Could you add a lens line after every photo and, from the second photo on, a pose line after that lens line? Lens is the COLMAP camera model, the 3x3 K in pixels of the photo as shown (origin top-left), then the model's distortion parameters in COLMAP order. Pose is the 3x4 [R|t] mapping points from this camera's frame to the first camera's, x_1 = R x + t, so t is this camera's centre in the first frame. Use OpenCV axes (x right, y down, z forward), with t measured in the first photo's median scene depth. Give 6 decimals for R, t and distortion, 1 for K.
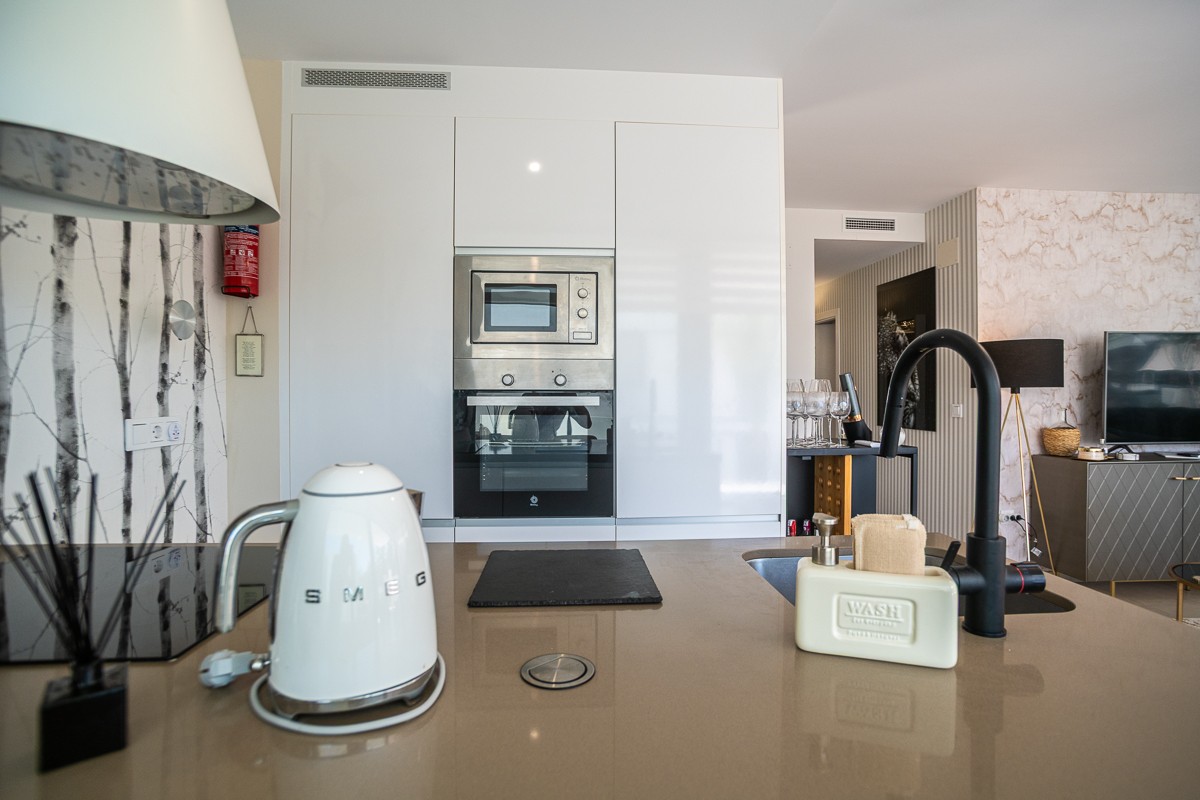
lens RADIAL K [[594.2, 0, 623.6], [0, 594.2, 389.8], [0, 0, 1]] dist [0.000157, 0.001370]
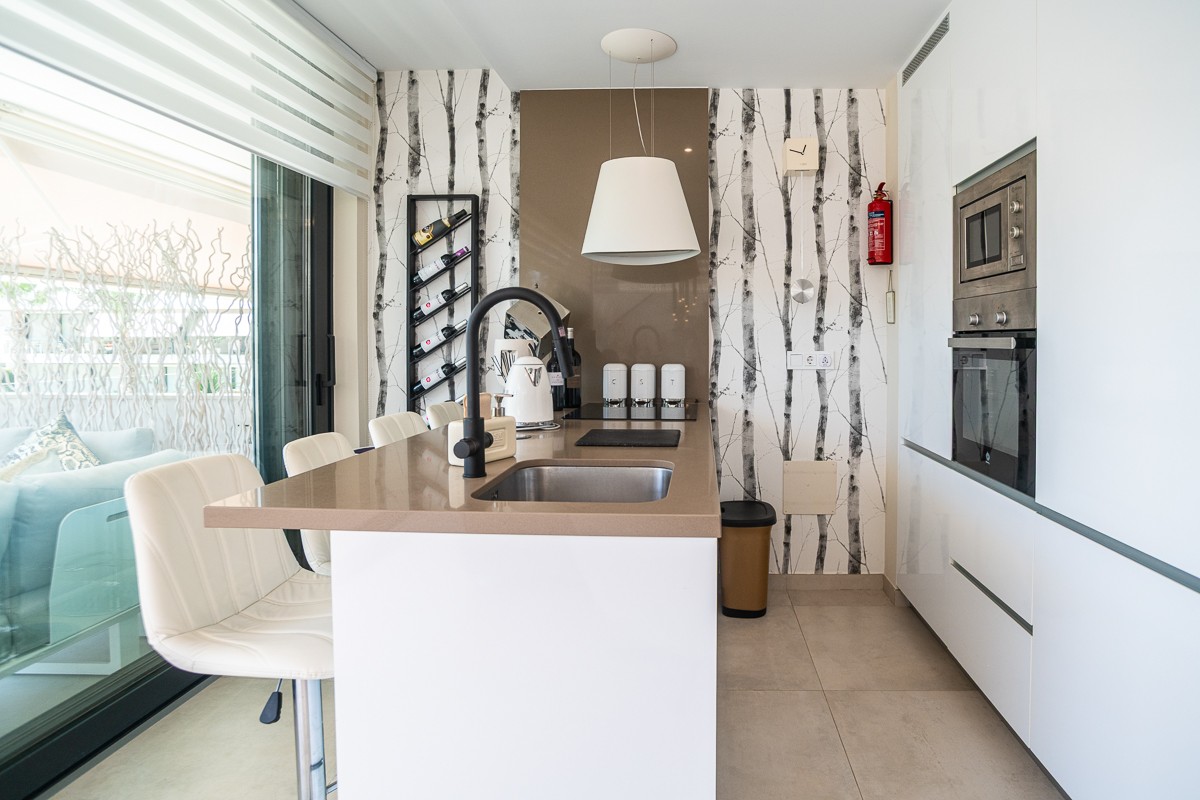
lens RADIAL K [[651.9, 0, 685.0], [0, 651.9, 345.8], [0, 0, 1]] dist [-0.063637, 0.000942]
pose [[-0.113260, 0.007634, -0.993536, 0.474323], [0.004656, 0.999964, 0.007153, 0.008032], [0.993554, -0.003816, -0.113292, 0.395240]]
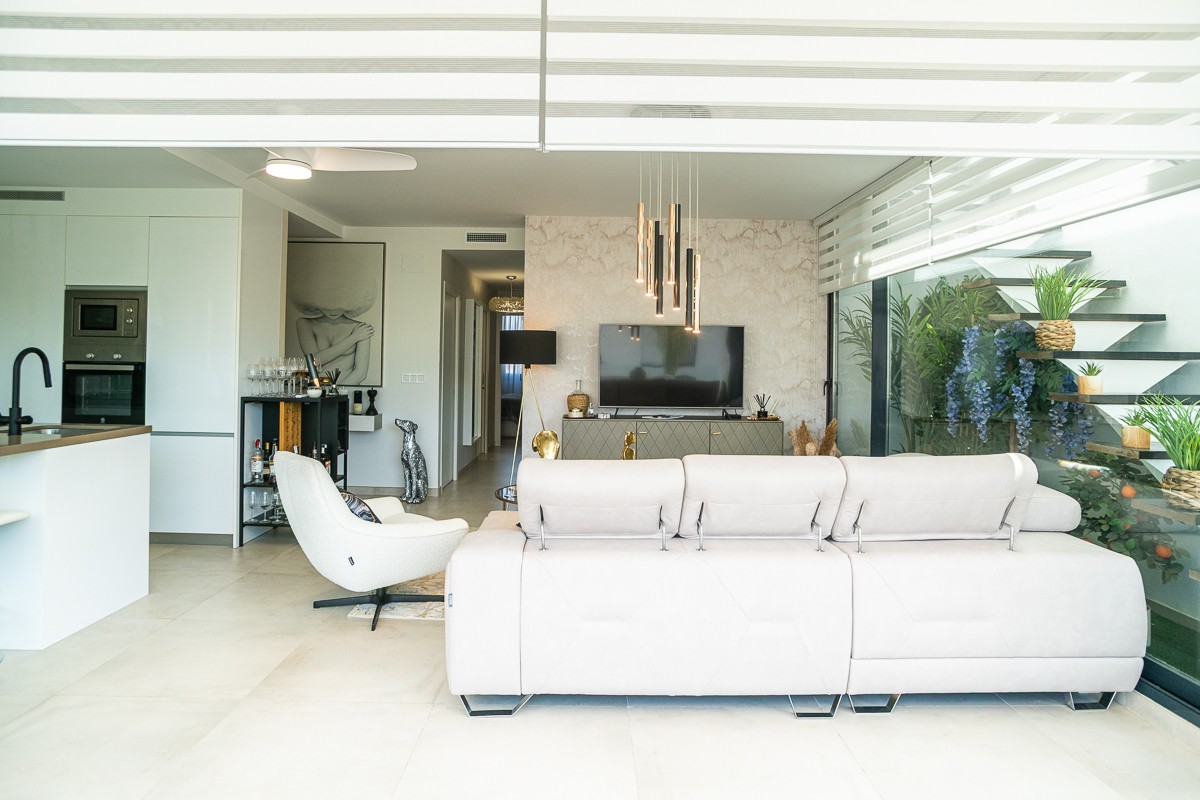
lens RADIAL K [[673.8, 0, 608.3], [0, 673.8, 352.5], [0, 0, 1]] dist [-0.094223, 0.061592]
pose [[0.996600, 0.013794, -0.081235, 0.912132], [-0.014547, 0.999856, -0.008686, -0.018864], [0.081104, 0.009838, 0.996657, -0.504265]]
